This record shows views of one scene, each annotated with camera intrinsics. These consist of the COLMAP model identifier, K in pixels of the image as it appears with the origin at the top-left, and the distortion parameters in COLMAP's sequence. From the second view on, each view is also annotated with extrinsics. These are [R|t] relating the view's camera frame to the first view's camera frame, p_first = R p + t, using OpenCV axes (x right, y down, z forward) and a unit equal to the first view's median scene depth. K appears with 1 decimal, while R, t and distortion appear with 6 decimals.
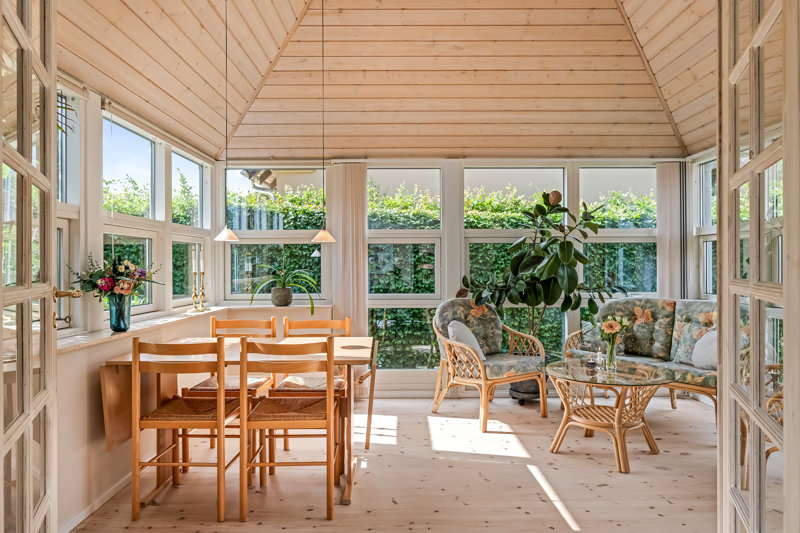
lens RADIAL K [[513.7, 0, 400.0], [0, 513.7, 266.5], [0, 0, 1]] dist [0.000149, -0.000041]
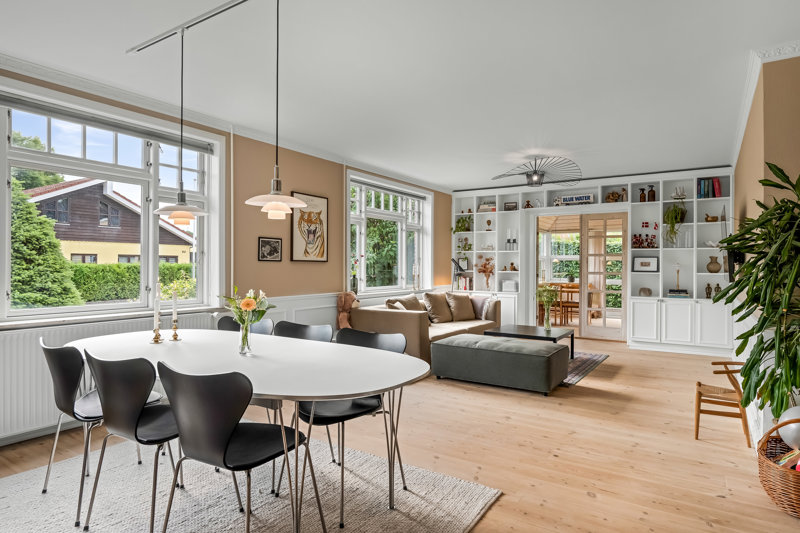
lens RADIAL K [[470.1, 0, 400.0], [0, 470.1, 266.5], [0, 0, 1]] dist [0.000546, 0.000045]
pose [[0.835098, 0.007865, -0.550045, 0.414287], [-0.007650, 0.999967, 0.002684, -0.012065], [0.550048, 0.001966, 0.835130, -1.708932]]
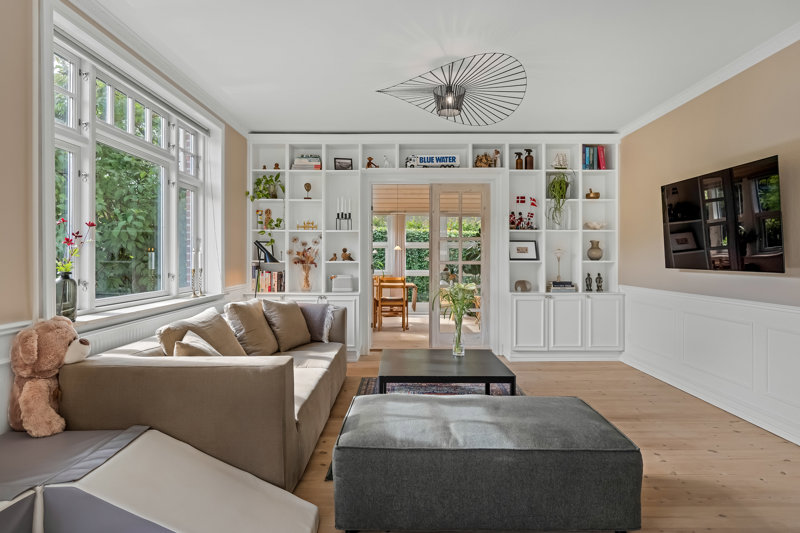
lens RADIAL K [[461.7, 0, 398.6], [0, 461.7, 259.6], [0, 0, 1]] dist [-0.007143, -0.001557]
pose [[0.999981, 0.003297, -0.005201, -0.086983], [-0.003284, 0.999992, 0.002465, 0.000778], [0.005209, -0.002448, 0.999983, -1.139845]]
